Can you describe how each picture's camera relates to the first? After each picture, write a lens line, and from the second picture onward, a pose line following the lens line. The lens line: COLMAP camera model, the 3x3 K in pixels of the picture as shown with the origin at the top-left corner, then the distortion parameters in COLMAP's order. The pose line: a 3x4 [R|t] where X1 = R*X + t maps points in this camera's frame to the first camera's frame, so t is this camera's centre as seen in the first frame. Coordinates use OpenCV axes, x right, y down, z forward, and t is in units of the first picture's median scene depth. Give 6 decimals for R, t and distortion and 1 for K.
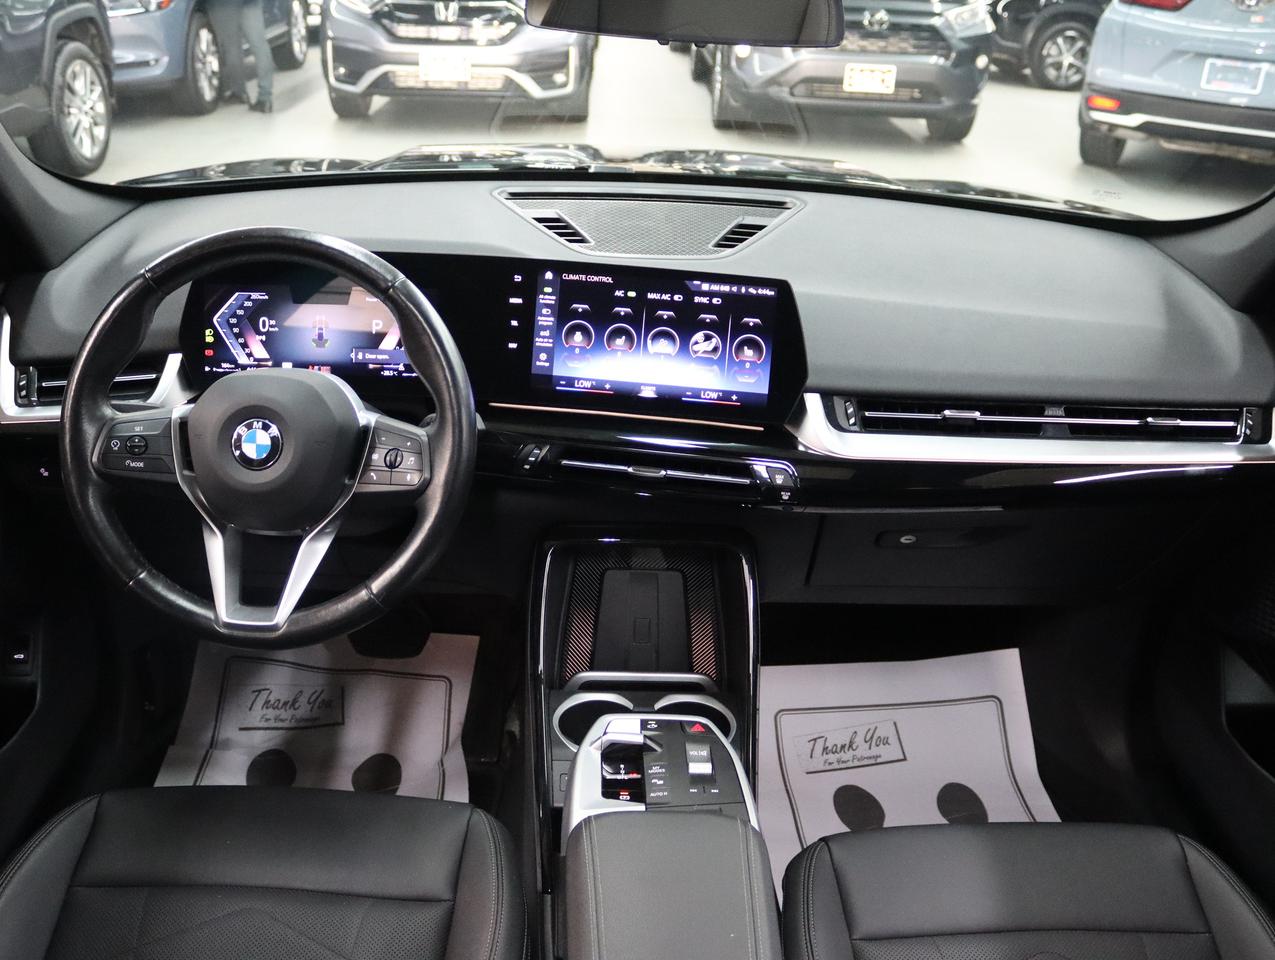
lens RADIAL K [[1175.0, 0, 637.5], [0, 1175.0, 480.0], [0, 0, 1]] dist [-0.124895, 0.015675]
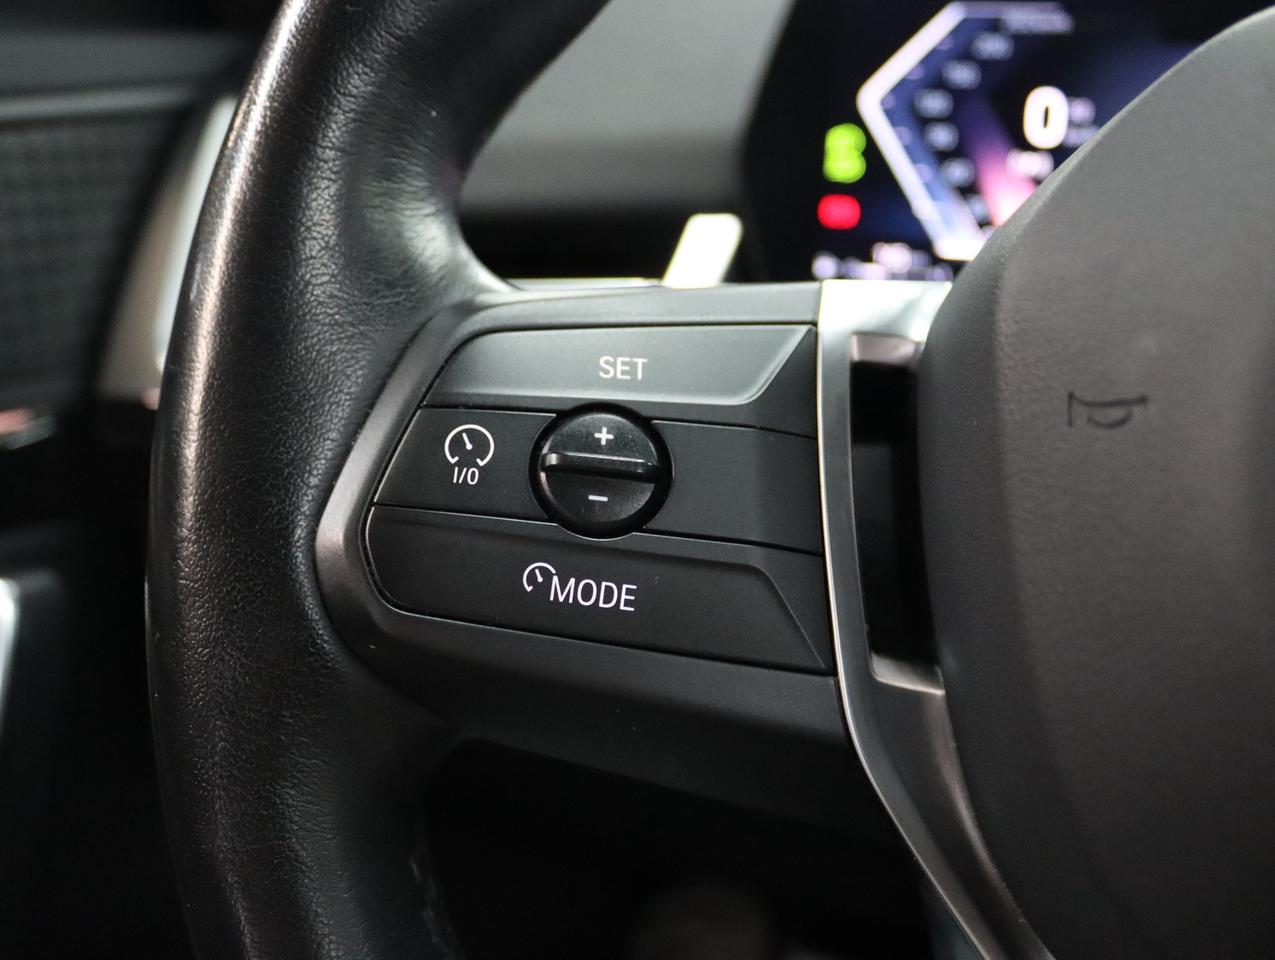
lens RADIAL K [[1175.0, 0, 637.5], [0, 1175.0, 480.0], [0, 0, 1]] dist [-0.124895, 0.015675]
pose [[0.949571, 0.065386, -0.306658, -0.327644], [-0.101116, 0.989622, -0.102098, -0.011106], [0.296800, 0.127957, 0.946328, 0.726879]]
